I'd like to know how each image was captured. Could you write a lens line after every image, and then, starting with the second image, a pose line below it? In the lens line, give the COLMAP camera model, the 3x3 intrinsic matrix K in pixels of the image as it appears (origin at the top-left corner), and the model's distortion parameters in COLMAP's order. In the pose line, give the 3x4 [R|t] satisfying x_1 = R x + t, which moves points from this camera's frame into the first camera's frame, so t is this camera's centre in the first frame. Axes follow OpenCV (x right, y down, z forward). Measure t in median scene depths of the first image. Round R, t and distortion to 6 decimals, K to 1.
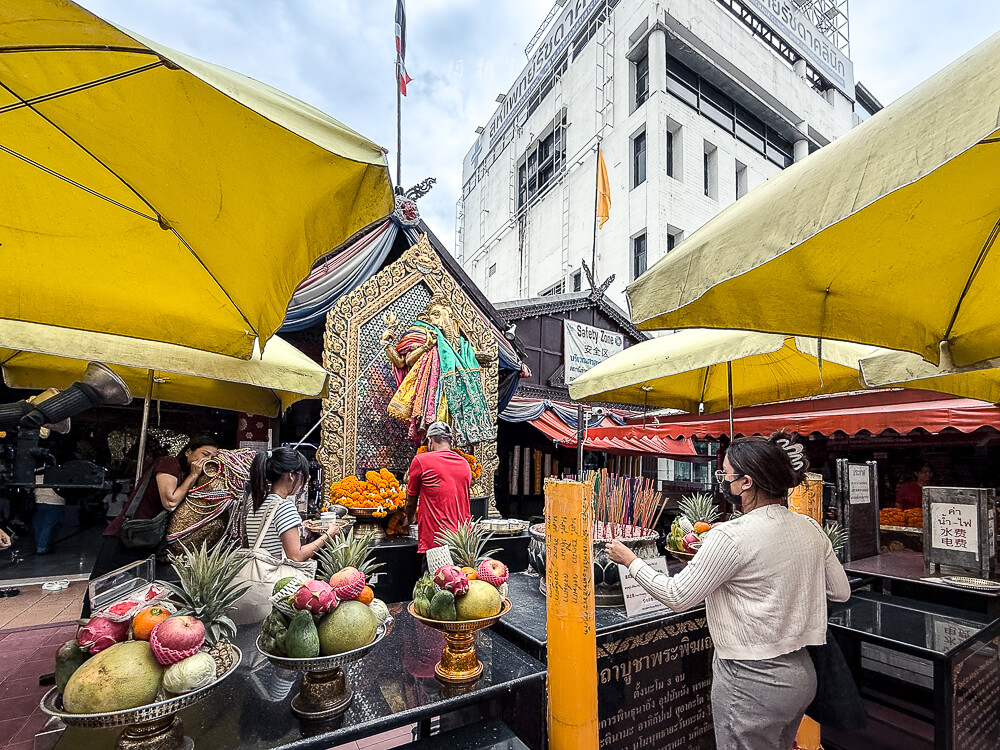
lens RADIAL K [[421.6, 0, 531.4], [0, 421.6, 448.6], [0, 0, 1]] dist [-0.006758, 0.002257]
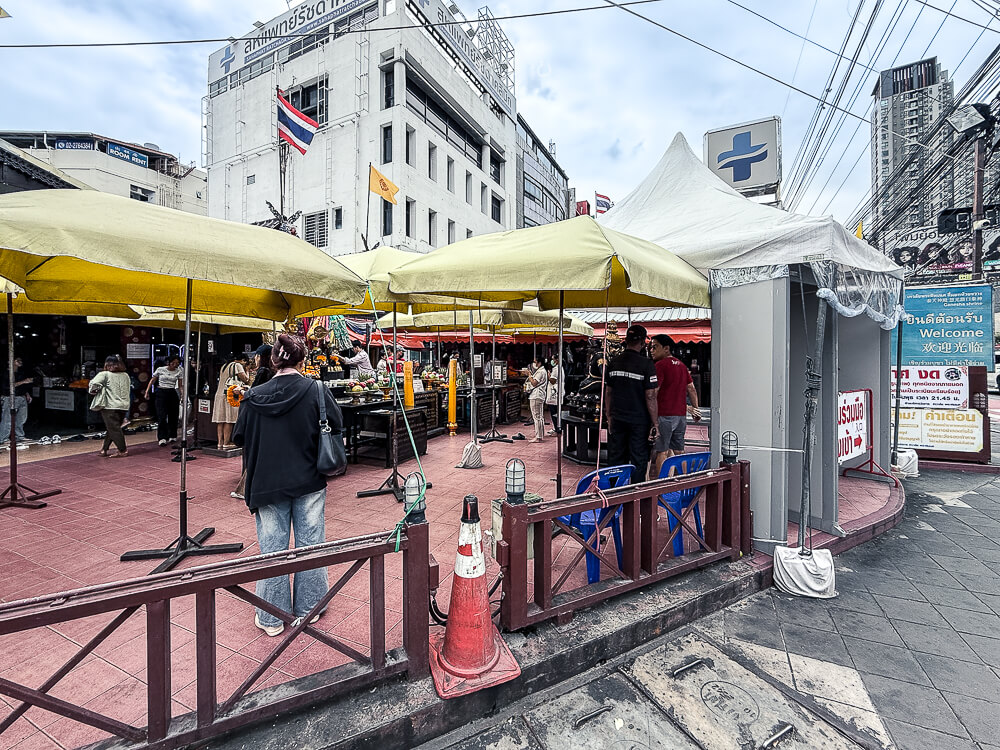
lens RADIAL K [[420.0, 0, 522.1], [0, 420.0, 345.5], [0, 0, 1]] dist [-0.012278, 0.000390]
pose [[0.815358, -0.009128, 0.578885, -0.341350], [-0.015751, 0.999156, 0.037940, -0.071085], [-0.578743, -0.040053, 0.814526, -0.794962]]
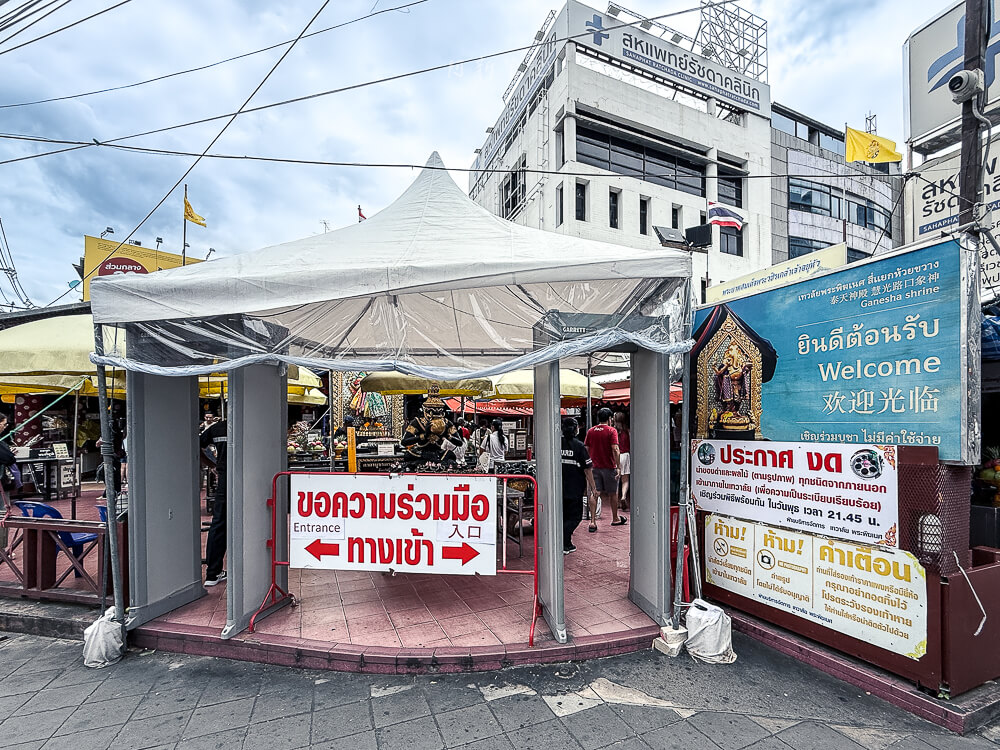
lens RADIAL K [[502.0, 0, 579.2], [0, 502.0, 416.6], [0, 0, 1]] dist [-0.012020, 0.002040]
pose [[0.994653, -0.016368, -0.101966, 0.762068], [0.019612, 0.999330, 0.030888, -0.052098], [0.101392, -0.032723, 0.994308, -1.106713]]
